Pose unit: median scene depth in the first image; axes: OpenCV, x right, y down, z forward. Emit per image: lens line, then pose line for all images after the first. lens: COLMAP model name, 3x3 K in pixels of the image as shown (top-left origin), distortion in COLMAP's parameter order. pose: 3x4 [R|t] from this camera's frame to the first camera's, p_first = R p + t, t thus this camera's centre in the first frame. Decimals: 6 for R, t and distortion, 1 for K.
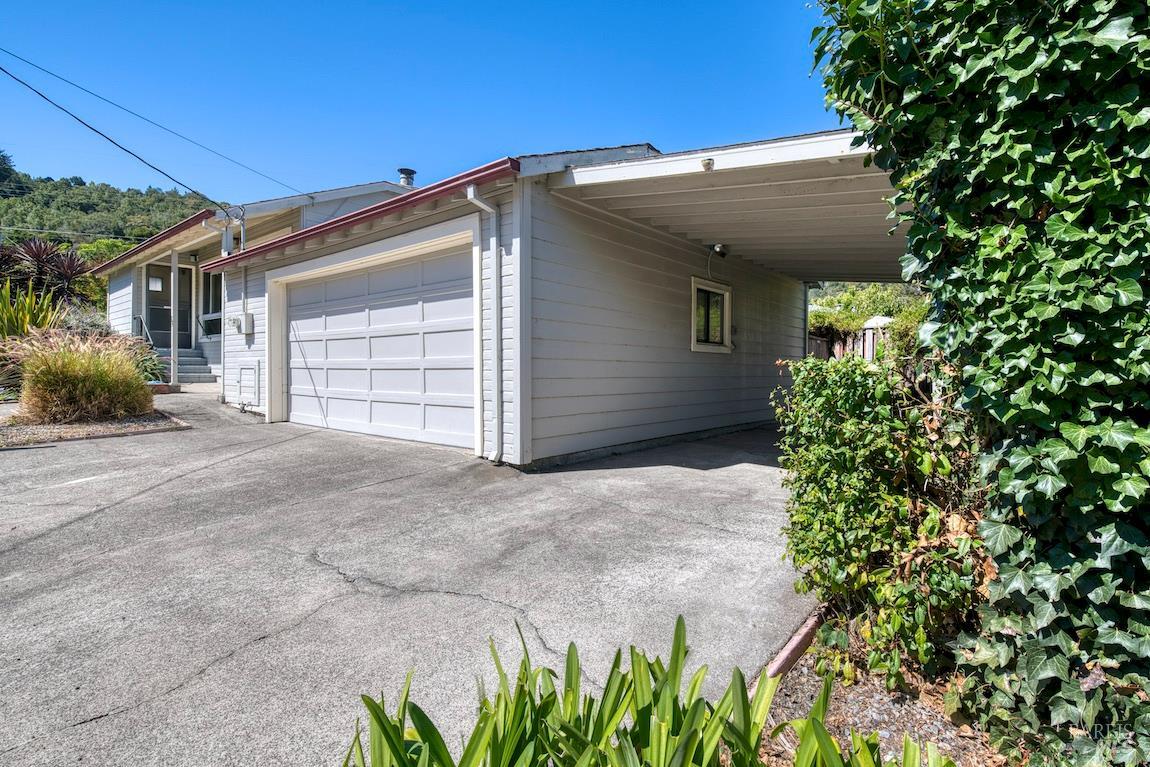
lens RADIAL K [[558.0, 0, 580.1], [0, 558.0, 381.2], [0, 0, 1]] dist [0.003248, 0.000080]
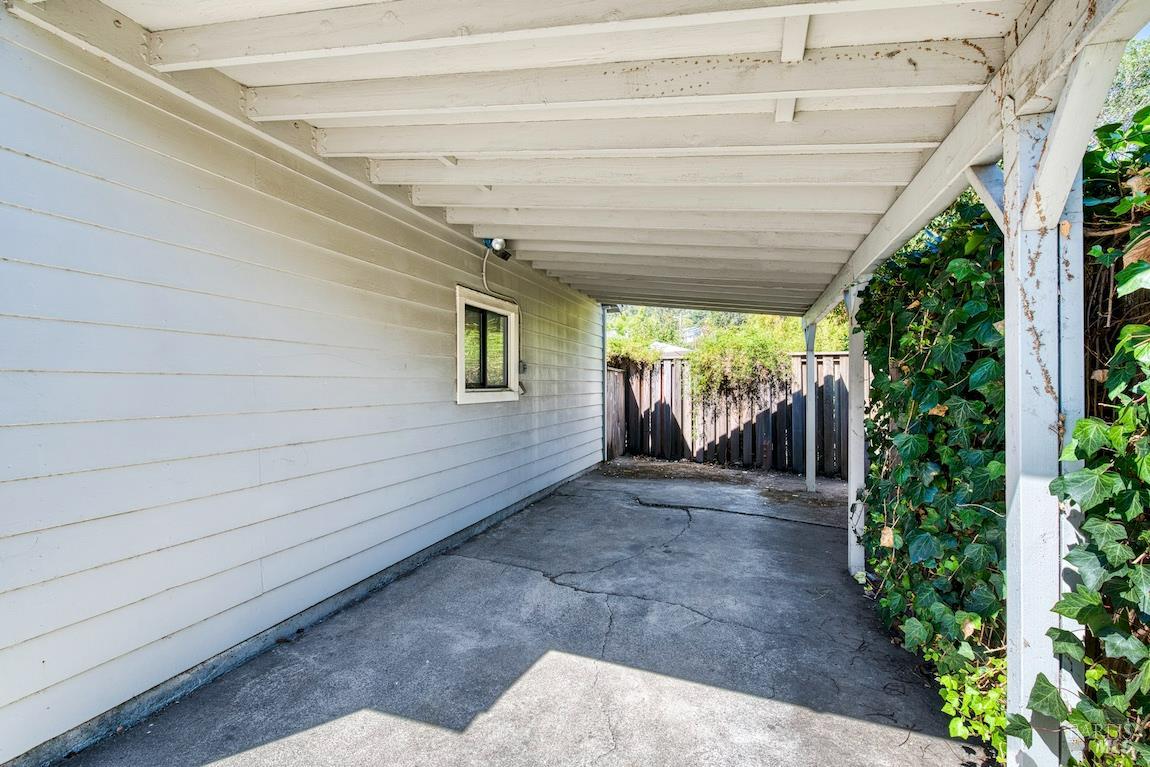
lens RADIAL K [[511.0, 0, 576.5], [0, 511.0, 382.6], [0, 0, 1]] dist [-0.003044, -0.000147]
pose [[0.930046, -0.004702, 0.367414, 0.102484], [0.010224, 0.999862, -0.013083, -0.062381], [-0.367301, 0.015925, 0.929966, 0.375891]]
